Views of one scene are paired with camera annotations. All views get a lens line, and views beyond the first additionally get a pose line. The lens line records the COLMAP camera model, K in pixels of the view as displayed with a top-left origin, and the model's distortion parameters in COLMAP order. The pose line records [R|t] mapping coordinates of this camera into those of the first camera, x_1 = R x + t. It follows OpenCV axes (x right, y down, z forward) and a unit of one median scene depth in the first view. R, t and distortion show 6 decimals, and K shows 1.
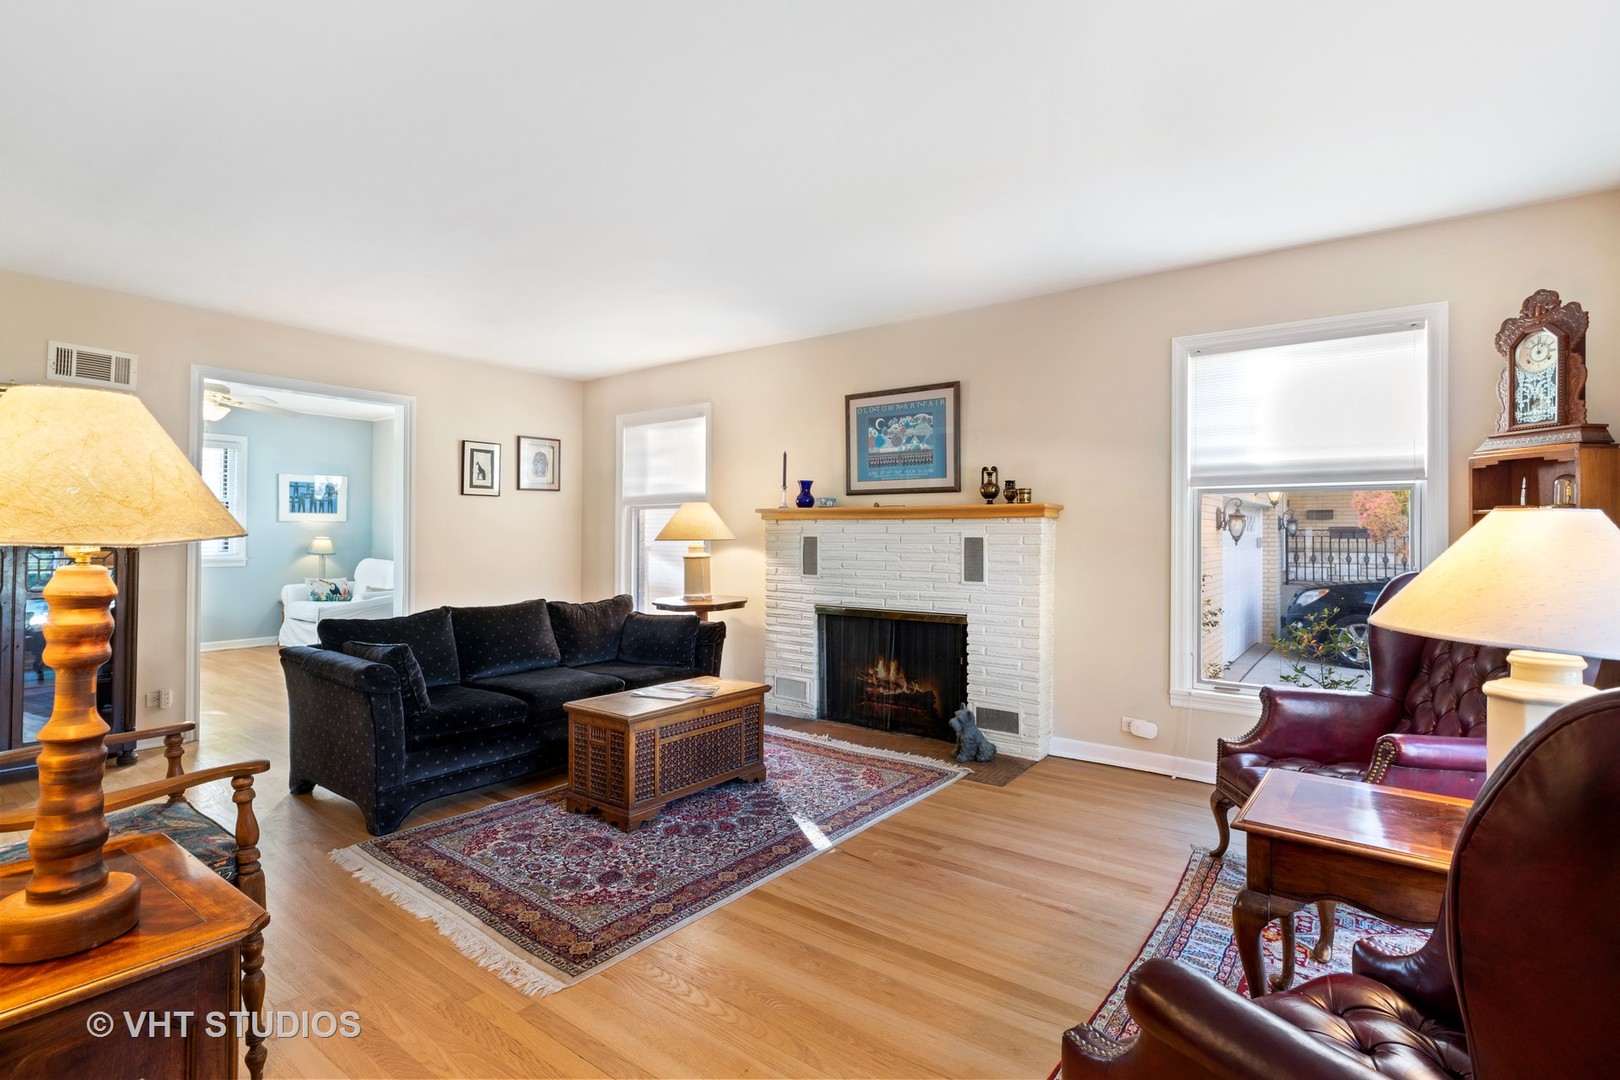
lens RADIAL K [[782.2, 0, 813.2], [0, 782.2, 526.5], [0, 0, 1]] dist [0.000013, 0.000186]
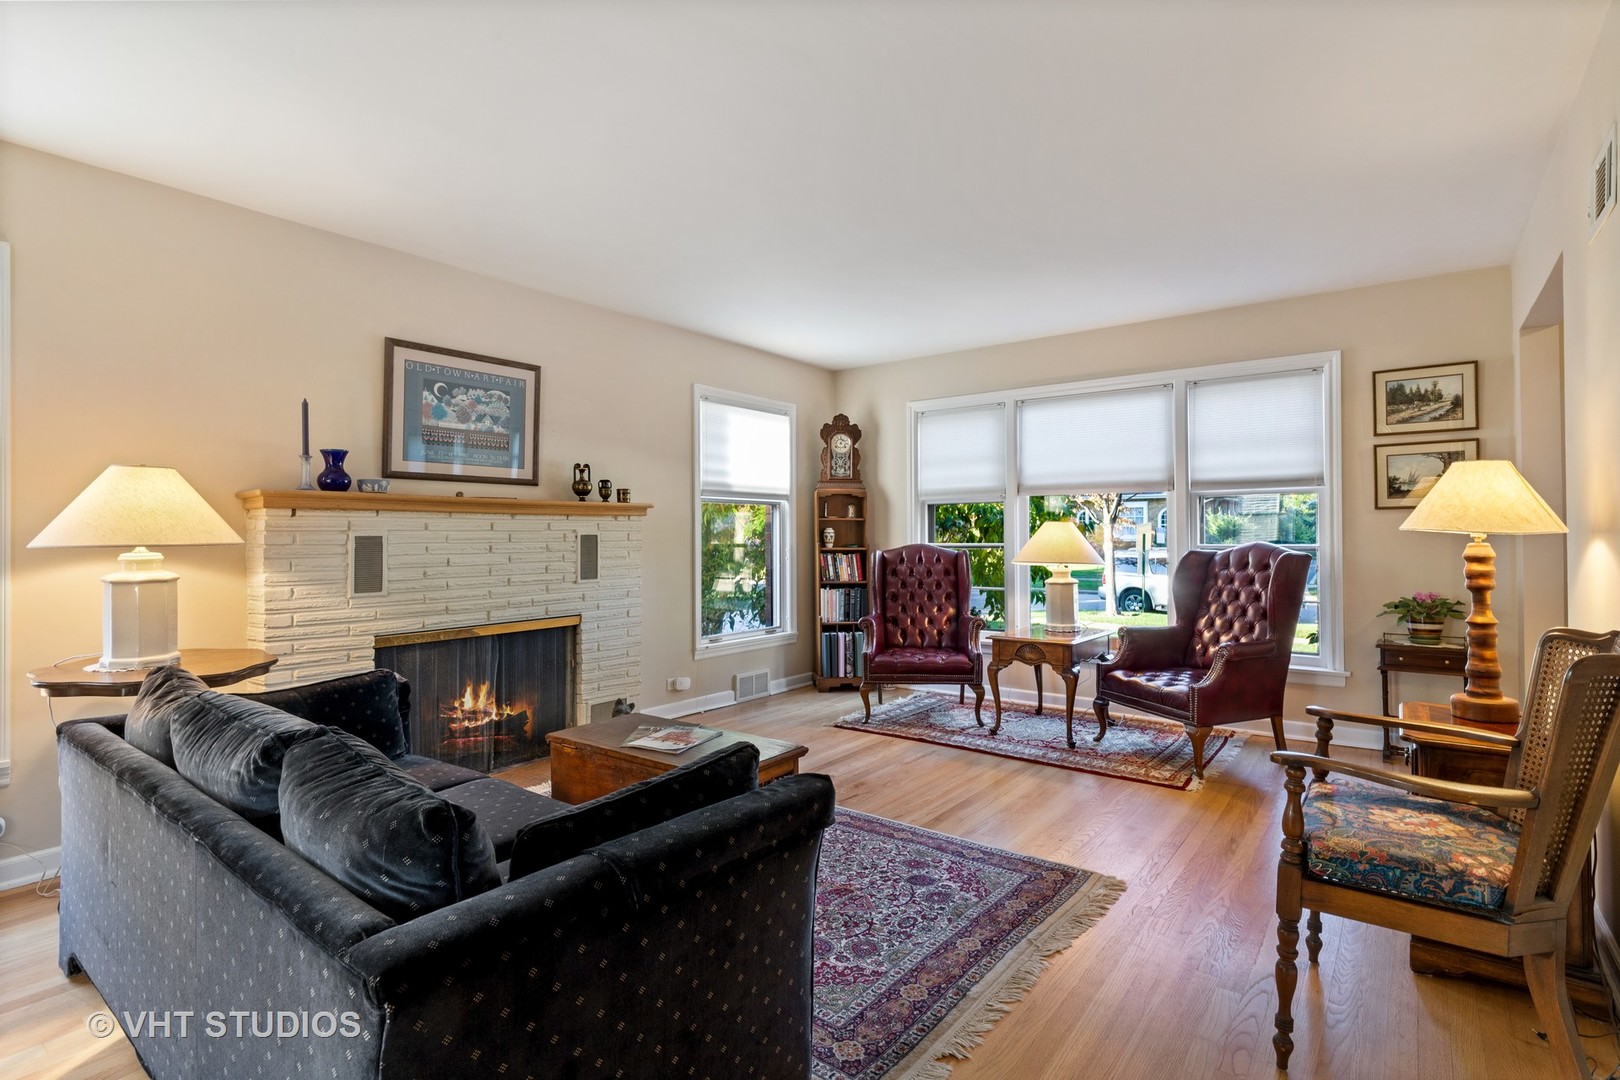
lens RADIAL K [[782.2, 0, 813.2], [0, 782.2, 526.5], [0, 0, 1]] dist [0.000013, 0.000186]
pose [[0.008151, 0.004557, 0.999956, -0.738301], [-0.006679, 0.999968, -0.004503, 0.005811], [-0.999944, -0.006642, 0.008182, 0.669852]]
